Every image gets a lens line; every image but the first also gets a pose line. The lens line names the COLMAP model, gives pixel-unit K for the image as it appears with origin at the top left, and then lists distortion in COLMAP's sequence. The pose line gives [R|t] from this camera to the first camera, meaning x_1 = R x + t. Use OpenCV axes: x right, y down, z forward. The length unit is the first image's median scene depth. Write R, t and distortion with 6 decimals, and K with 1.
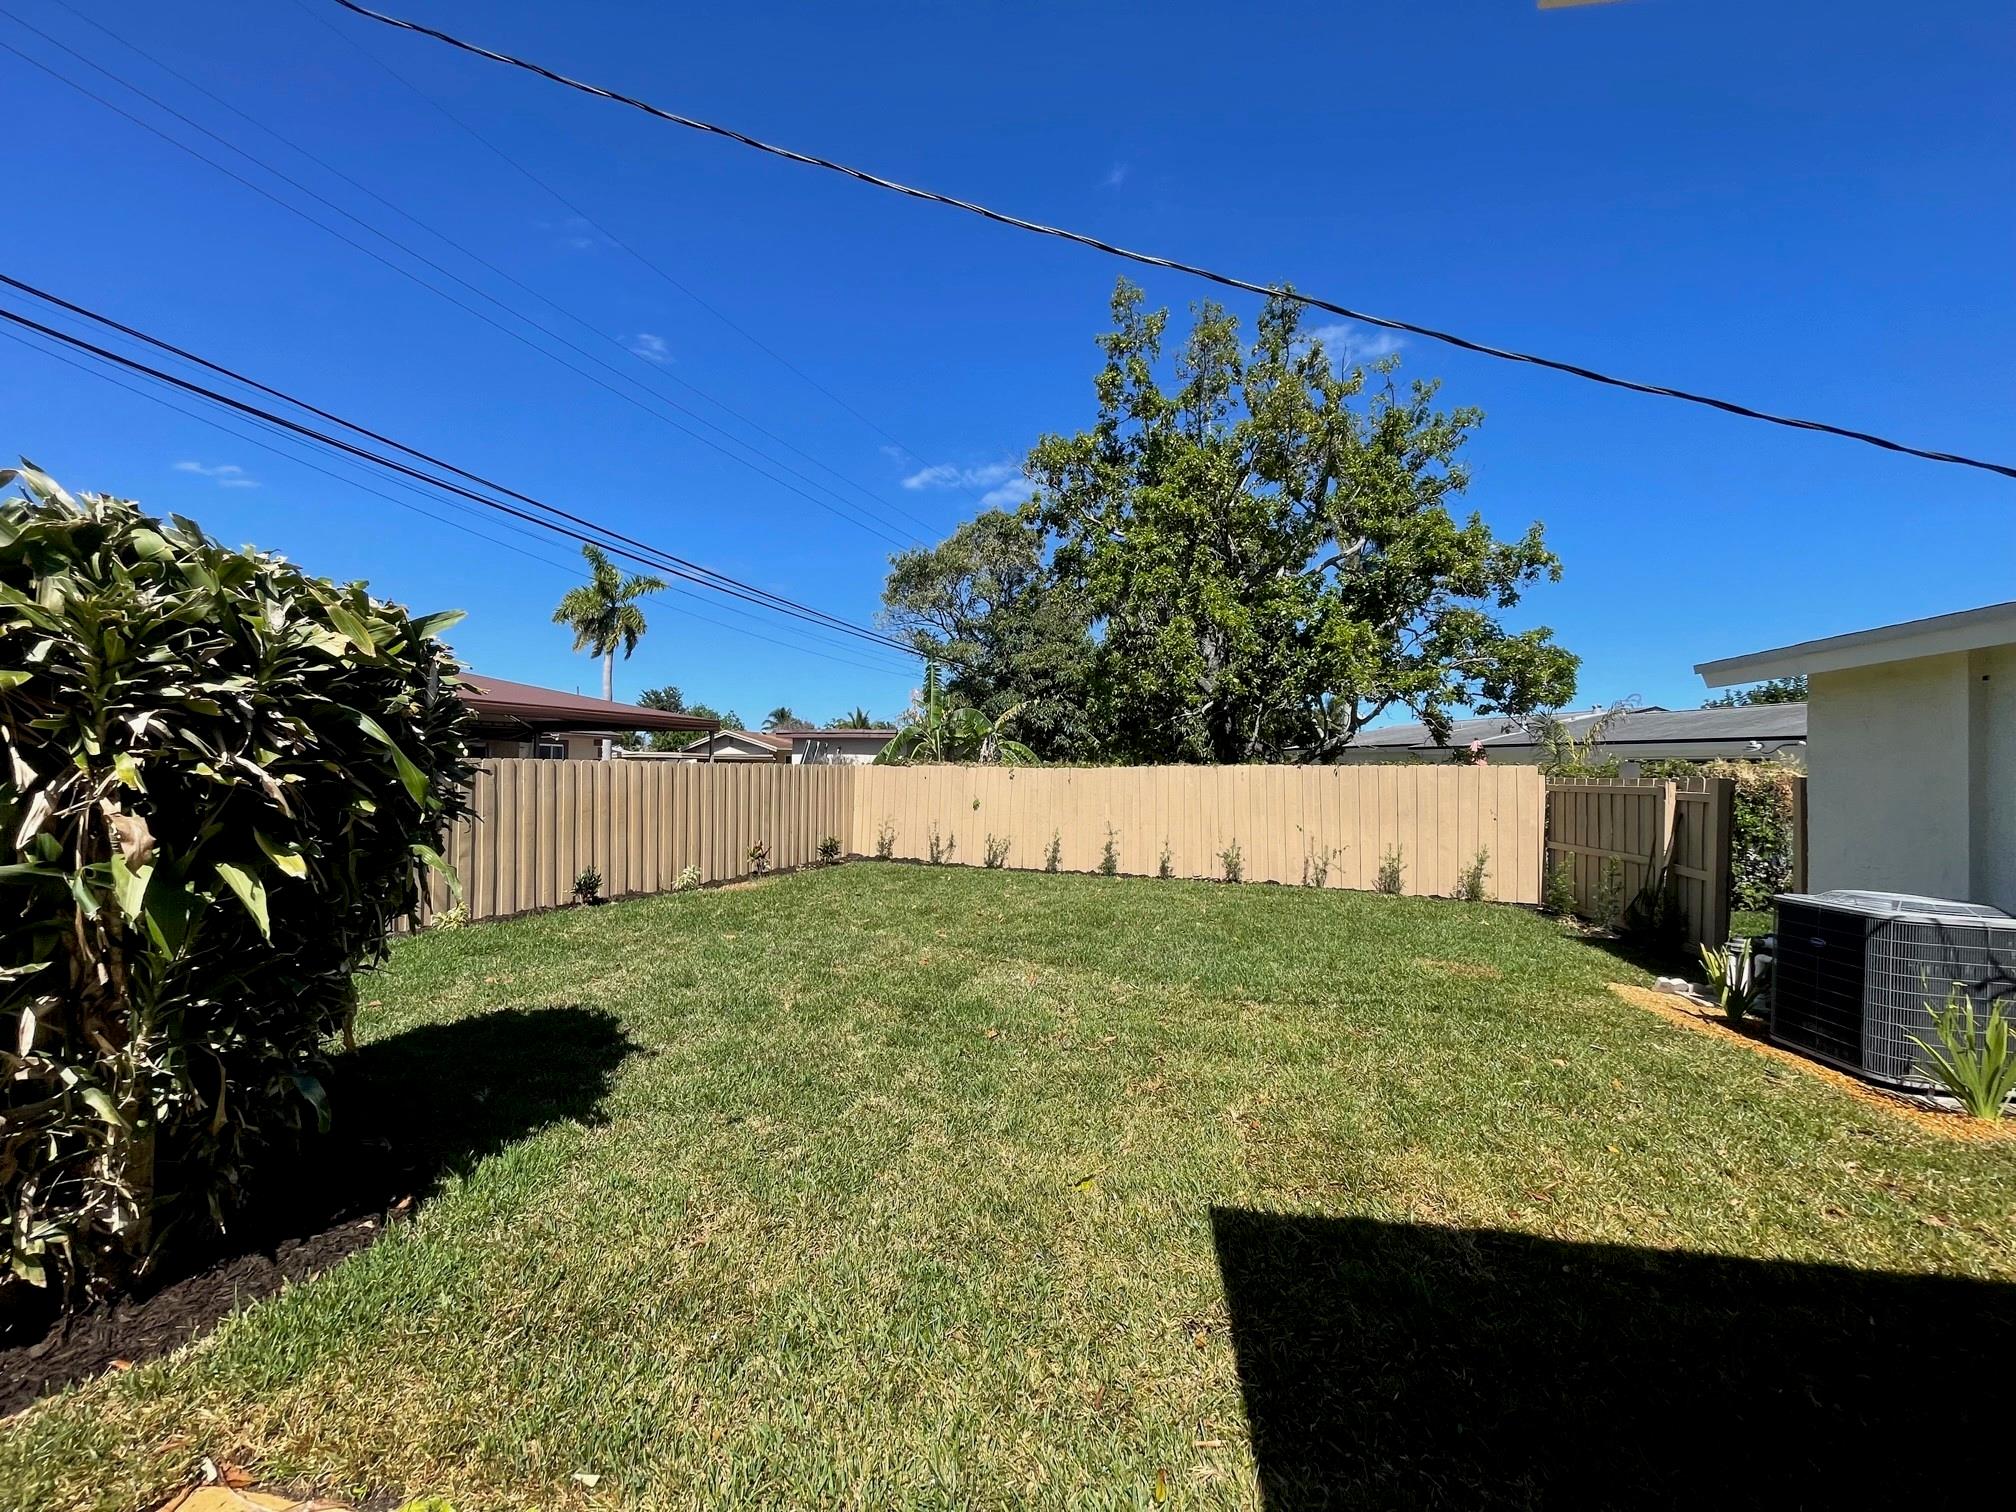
lens RADIAL K [[810.8, 0, 992.6], [0, 810.8, 764.9], [0, 0, 1]] dist [-0.002476, -0.000034]
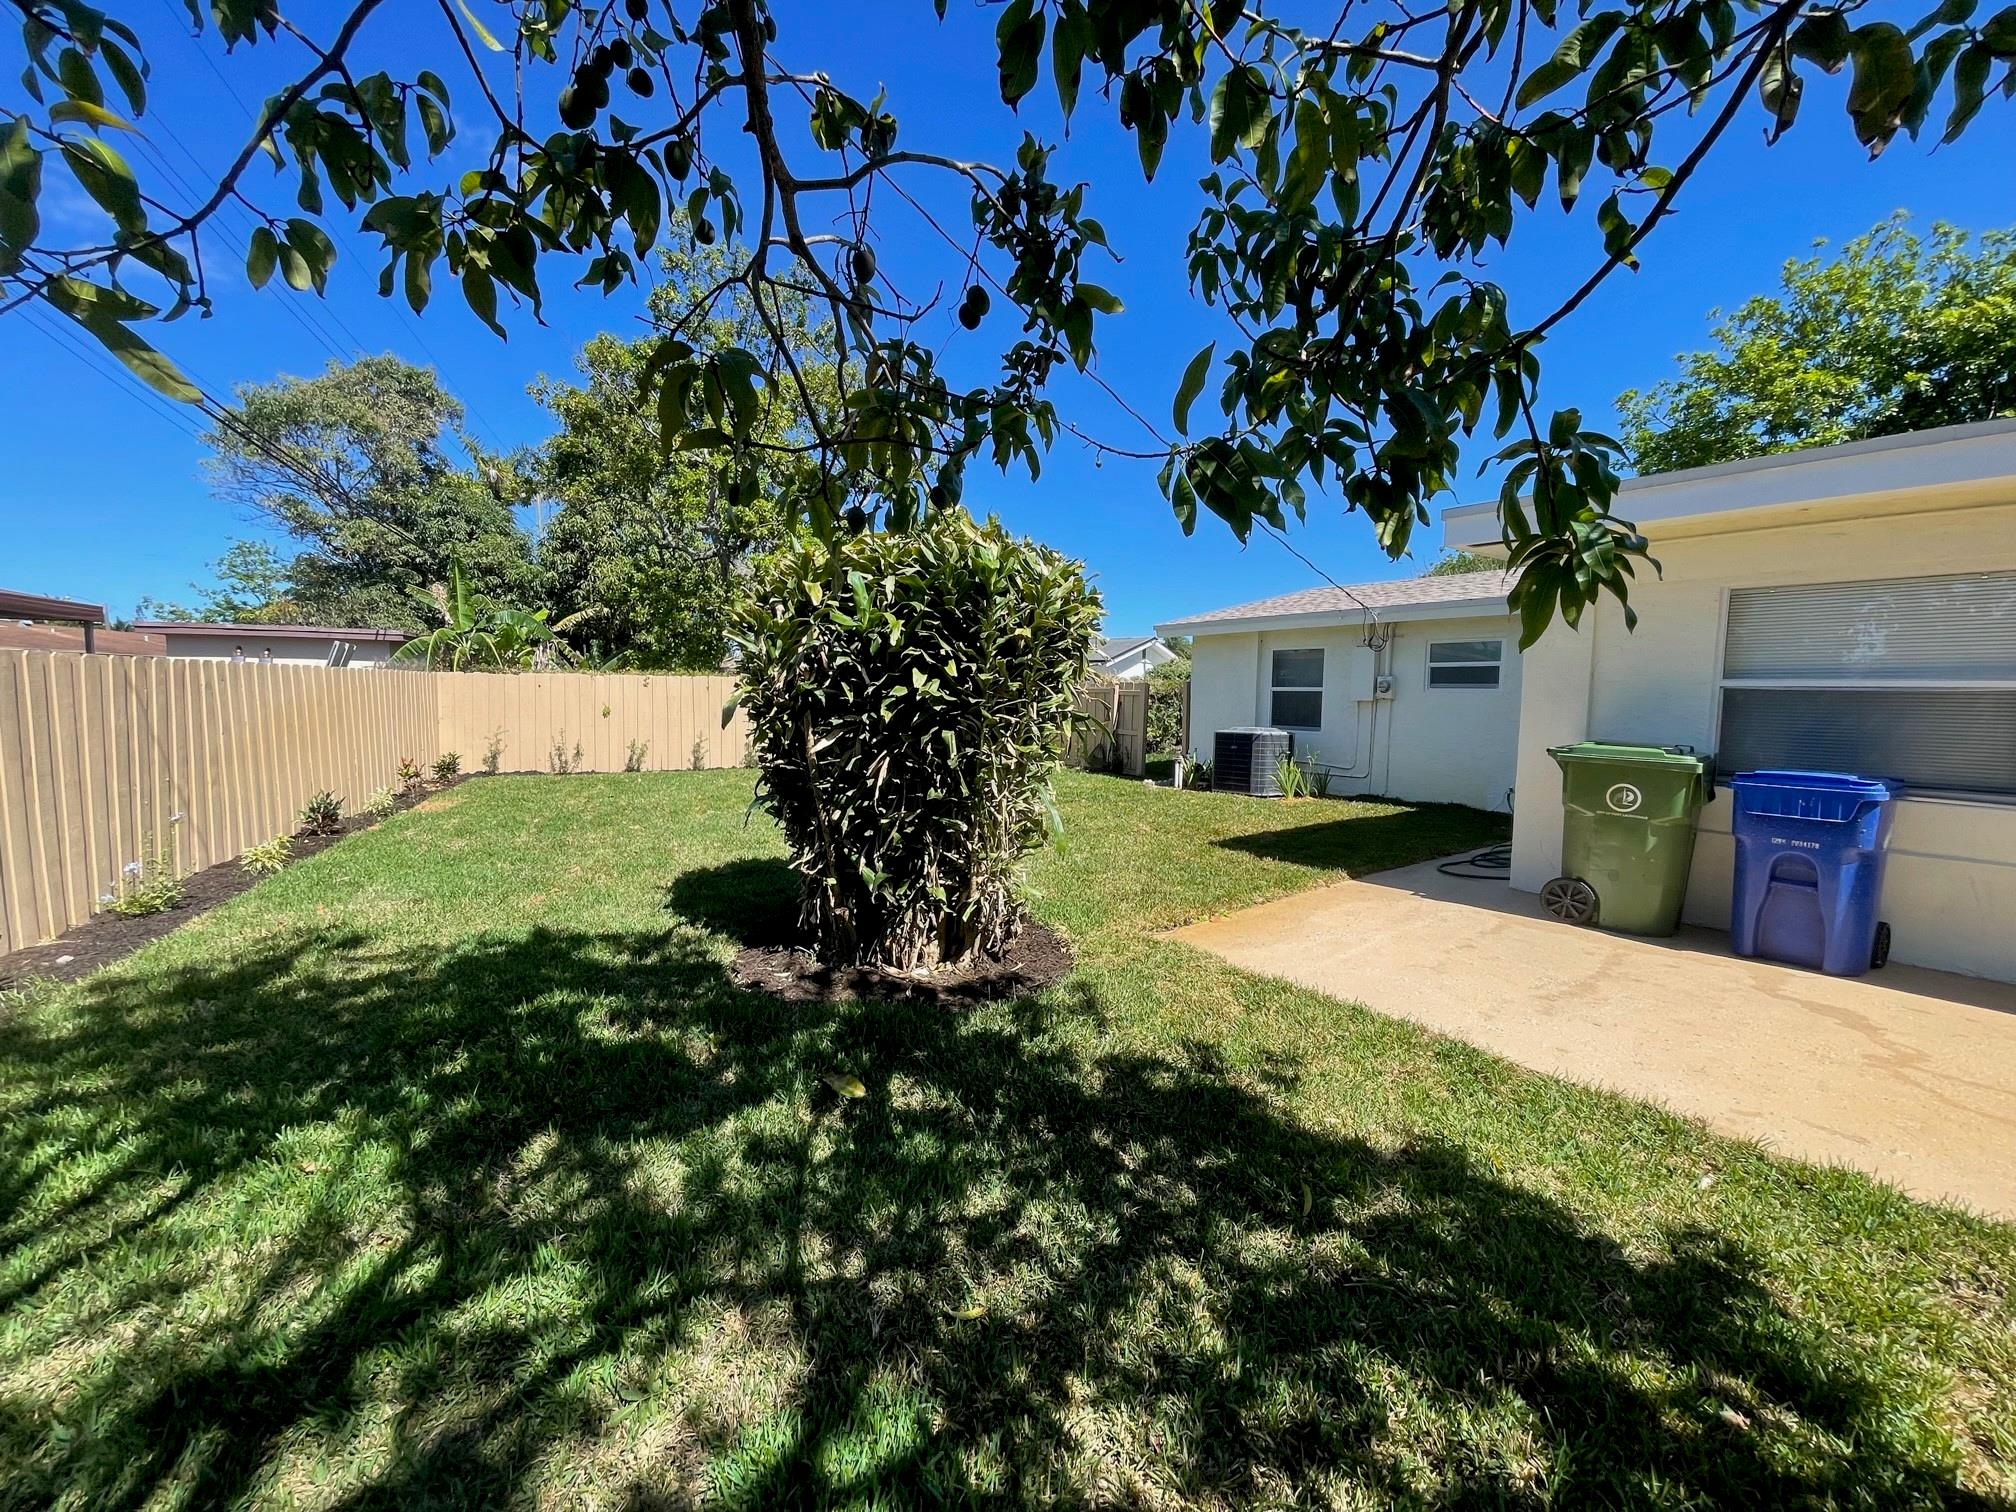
lens RADIAL K [[810.8, 0, 995.3], [0, 810.8, 756.8], [0, 0, 1]] dist [-0.002476, -0.000034]
pose [[0.678569, -0.067757, 0.731405, -0.662822], [-0.005601, 0.995230, 0.097394, 0.004996], [-0.734516, -0.070185, 0.674952, -0.071648]]
